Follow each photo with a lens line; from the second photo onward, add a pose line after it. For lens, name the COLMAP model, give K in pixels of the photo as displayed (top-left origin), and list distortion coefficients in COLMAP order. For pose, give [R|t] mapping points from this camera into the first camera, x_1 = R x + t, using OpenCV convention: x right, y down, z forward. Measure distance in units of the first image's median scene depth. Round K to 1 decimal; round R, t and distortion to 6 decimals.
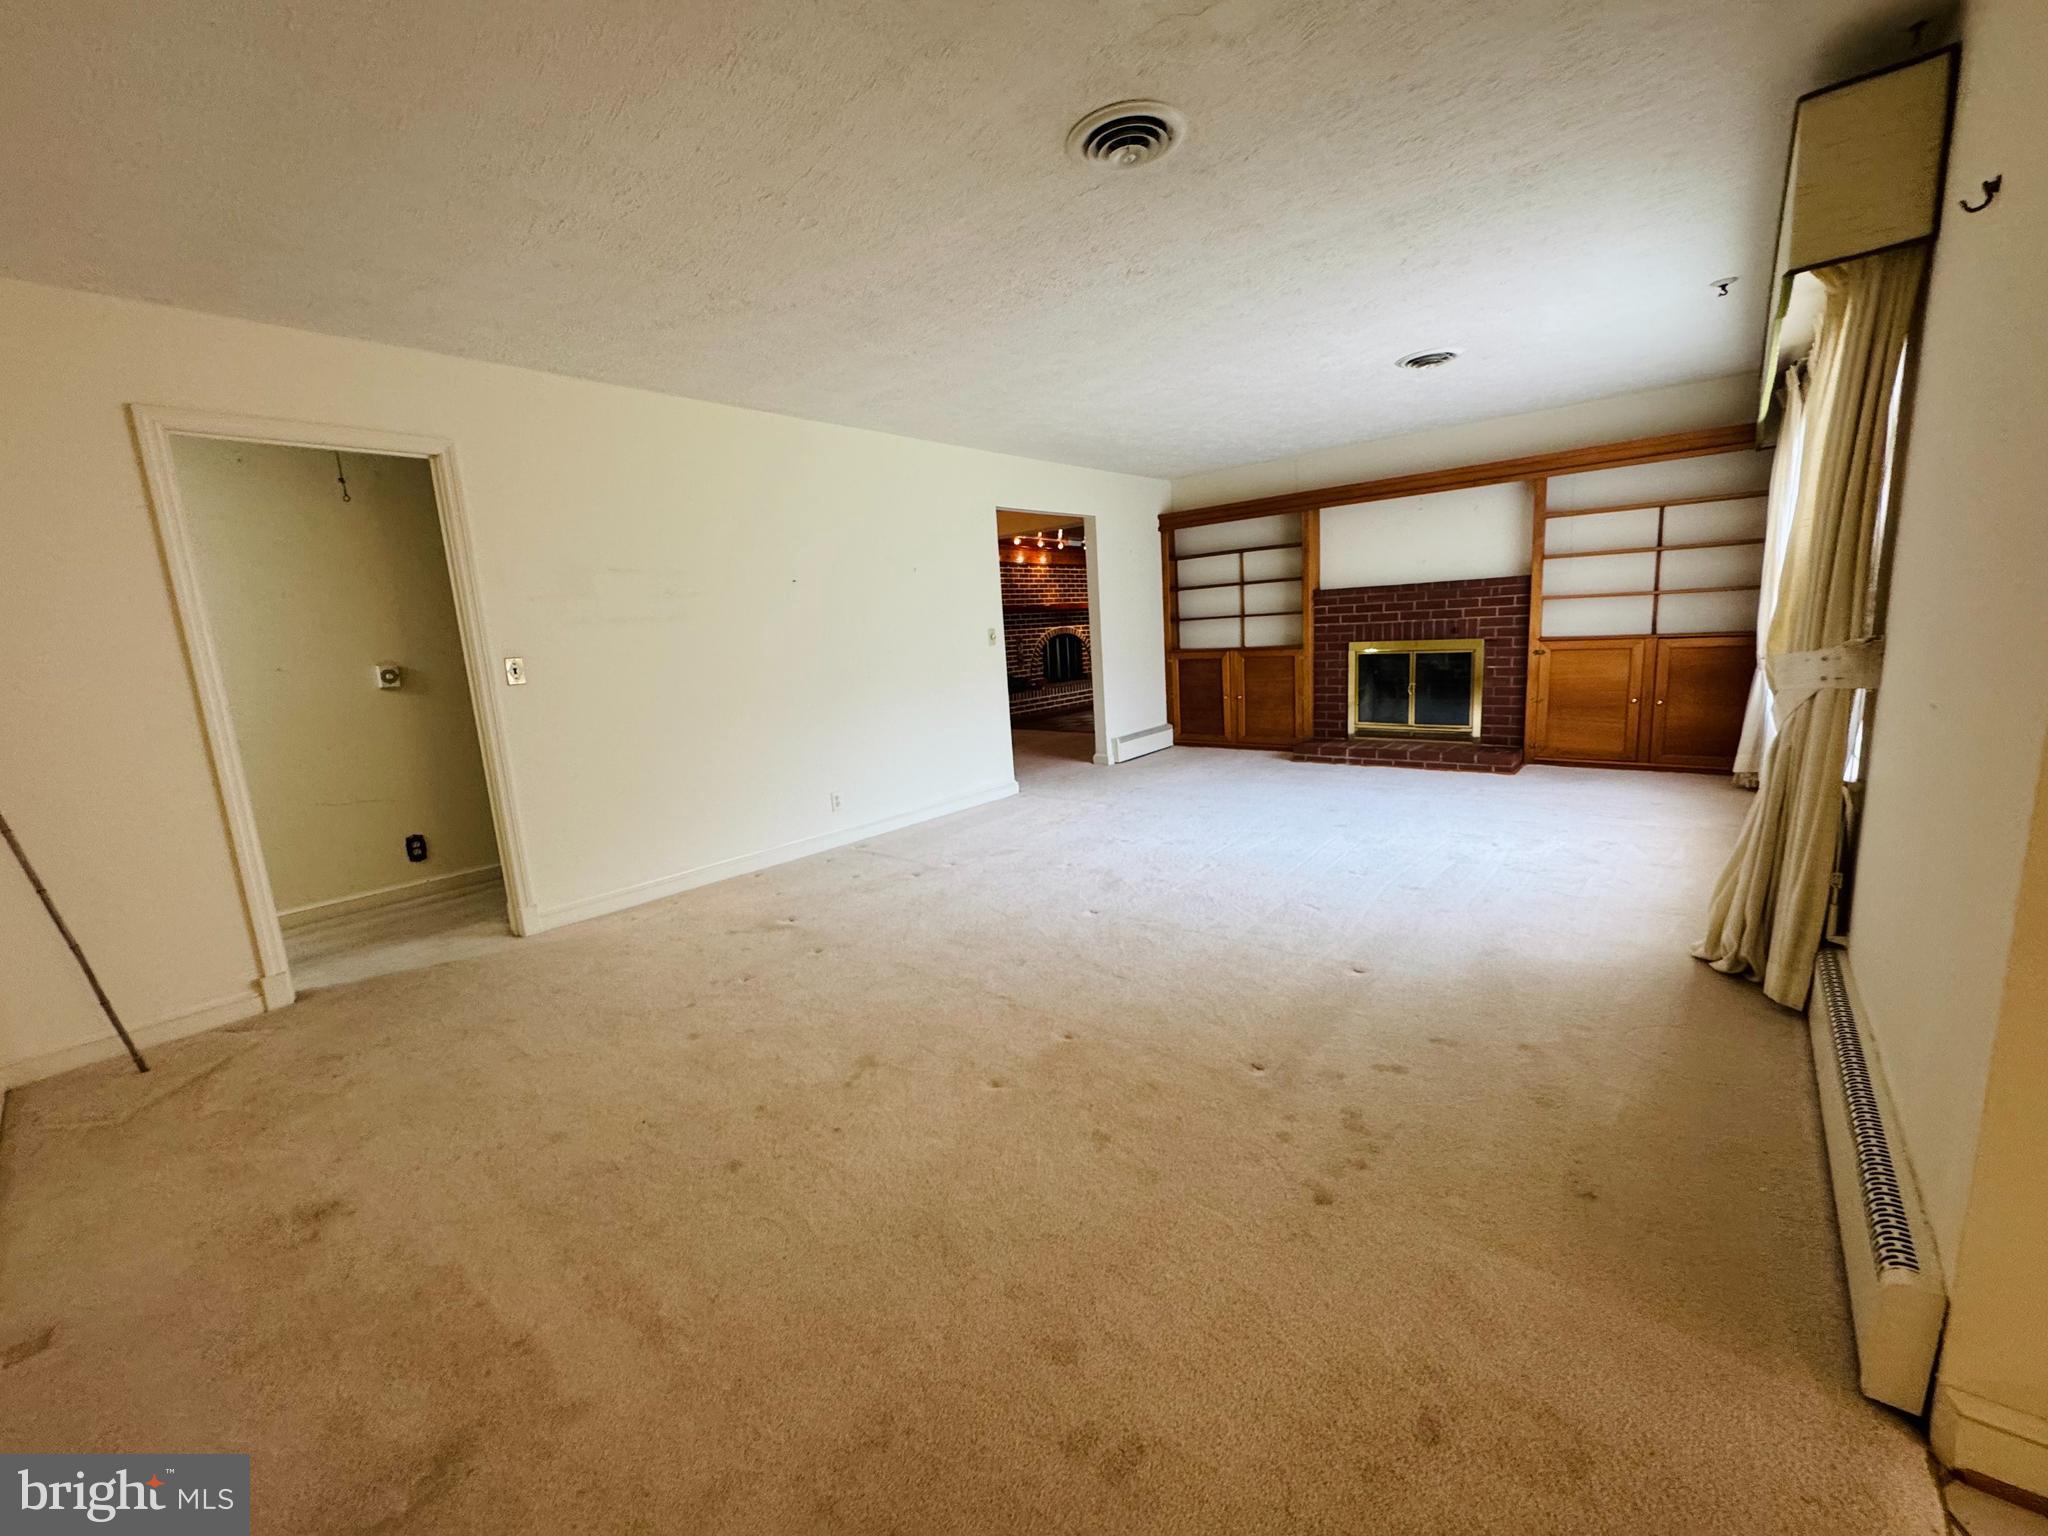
lens RADIAL K [[817.3, 0, 1032.0], [0, 817.3, 764.5], [0, 0, 1]] dist [0.001000, 0.000270]
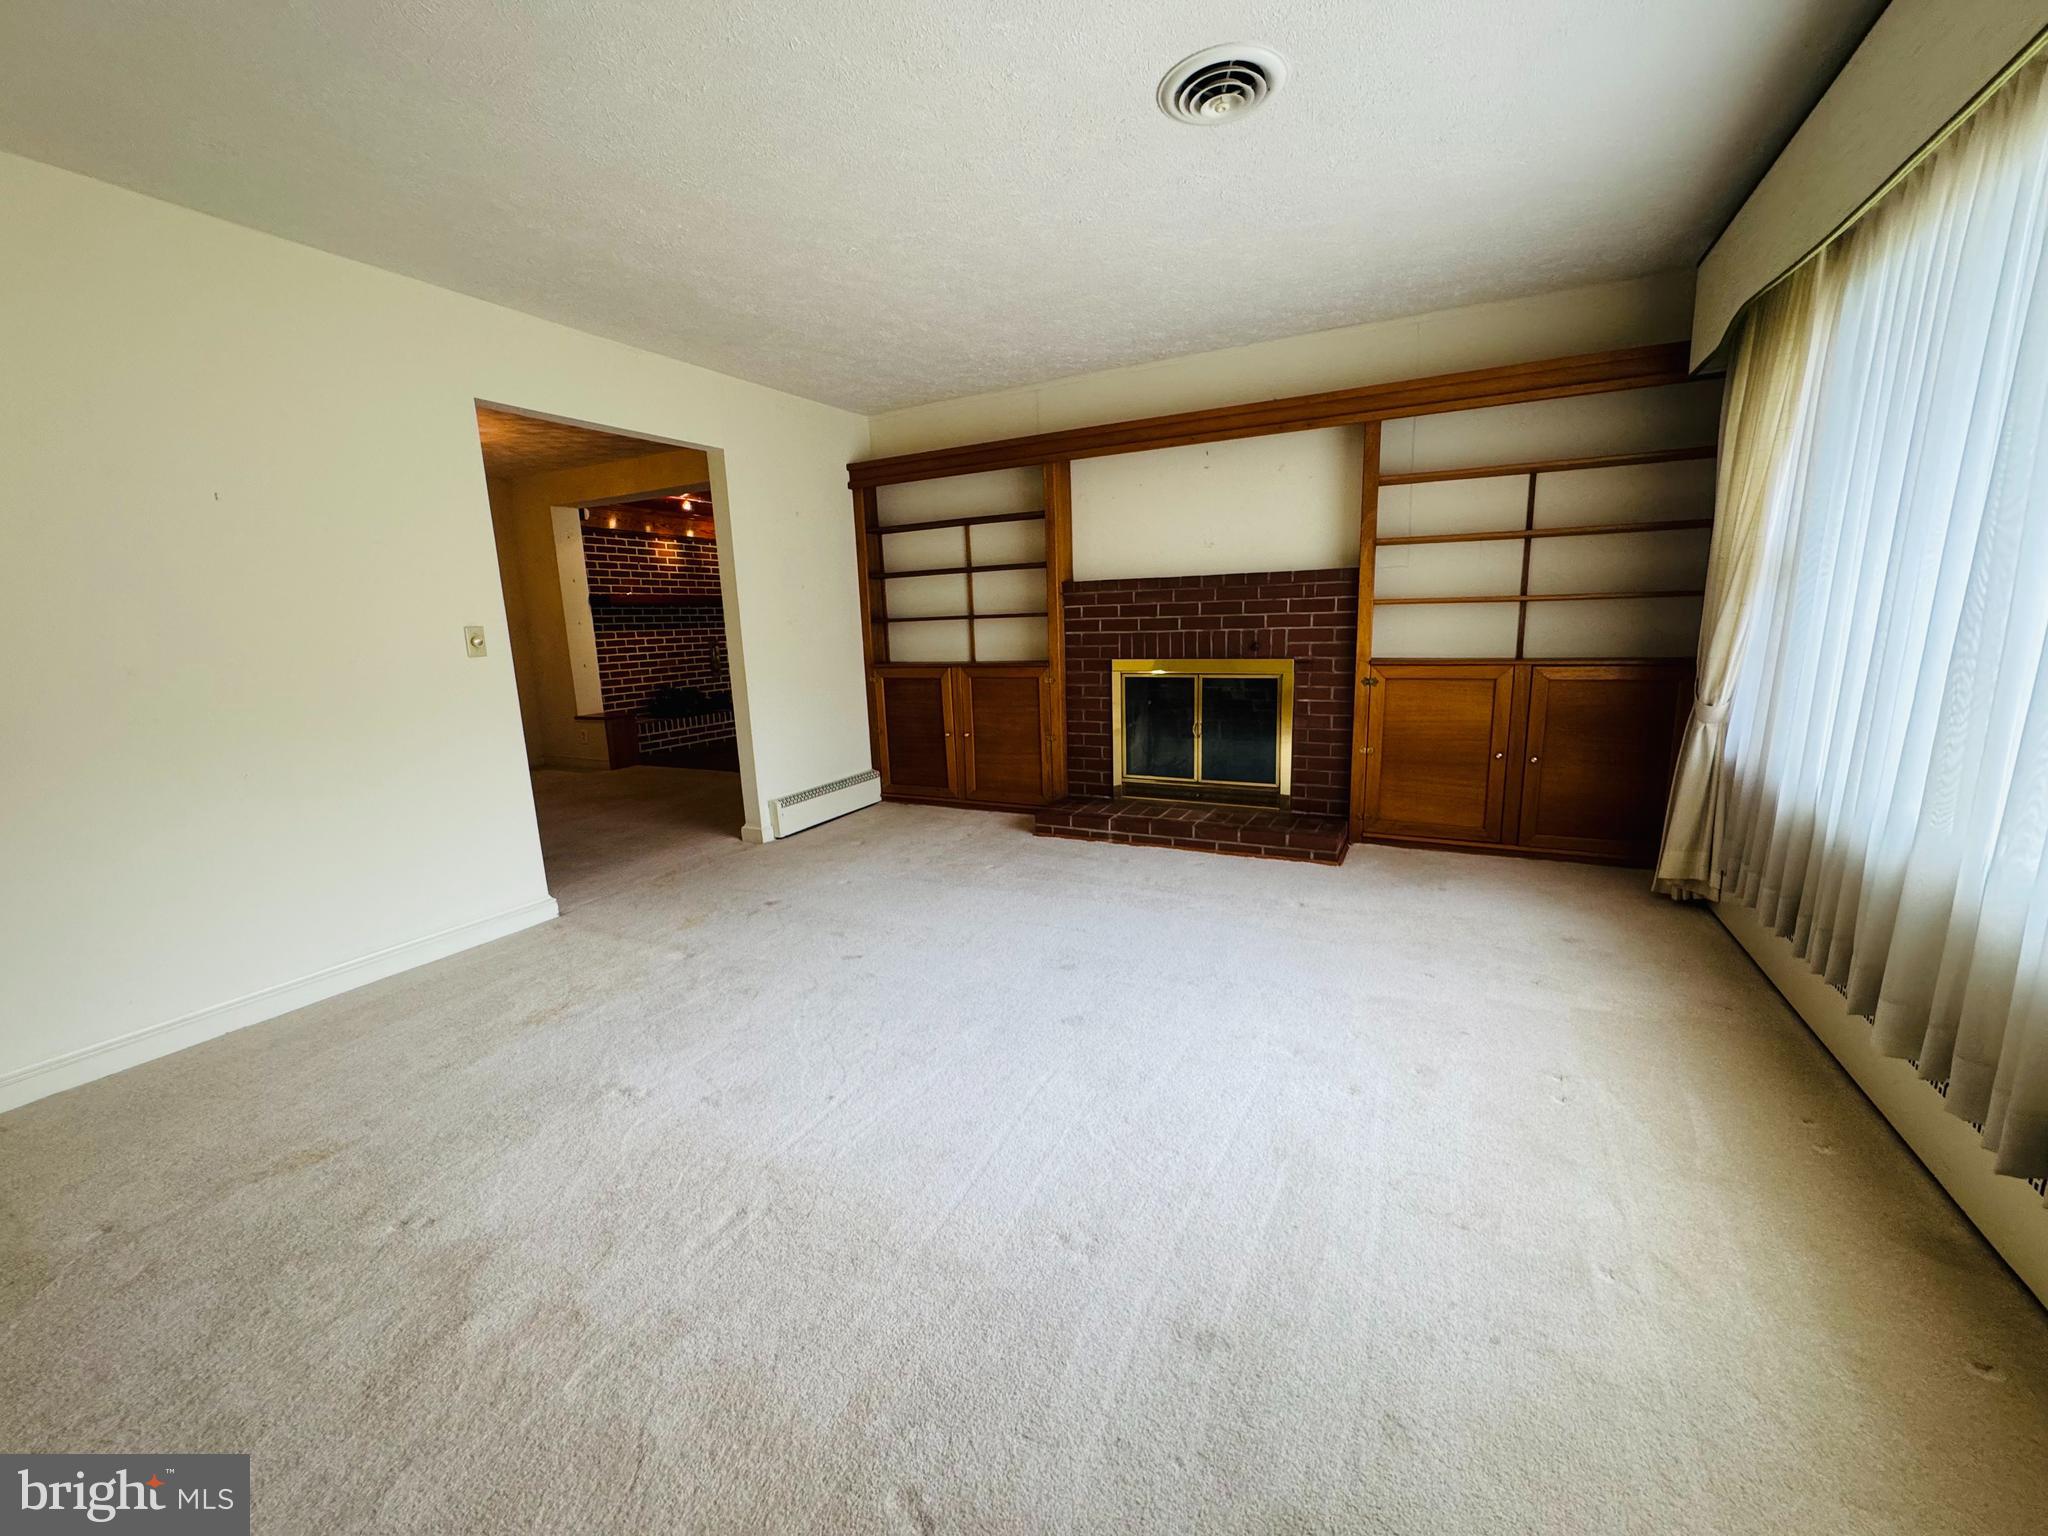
lens RADIAL K [[817.3, 0, 1019.0], [0, 817.3, 779.4], [0, 0, 1]] dist [0.001000, 0.000270]
pose [[0.976424, -0.015660, 0.215293, 0.169602], [0.012051, 0.999764, 0.018065, -0.065142], [-0.215525, -0.015045, 0.976382, 0.361617]]
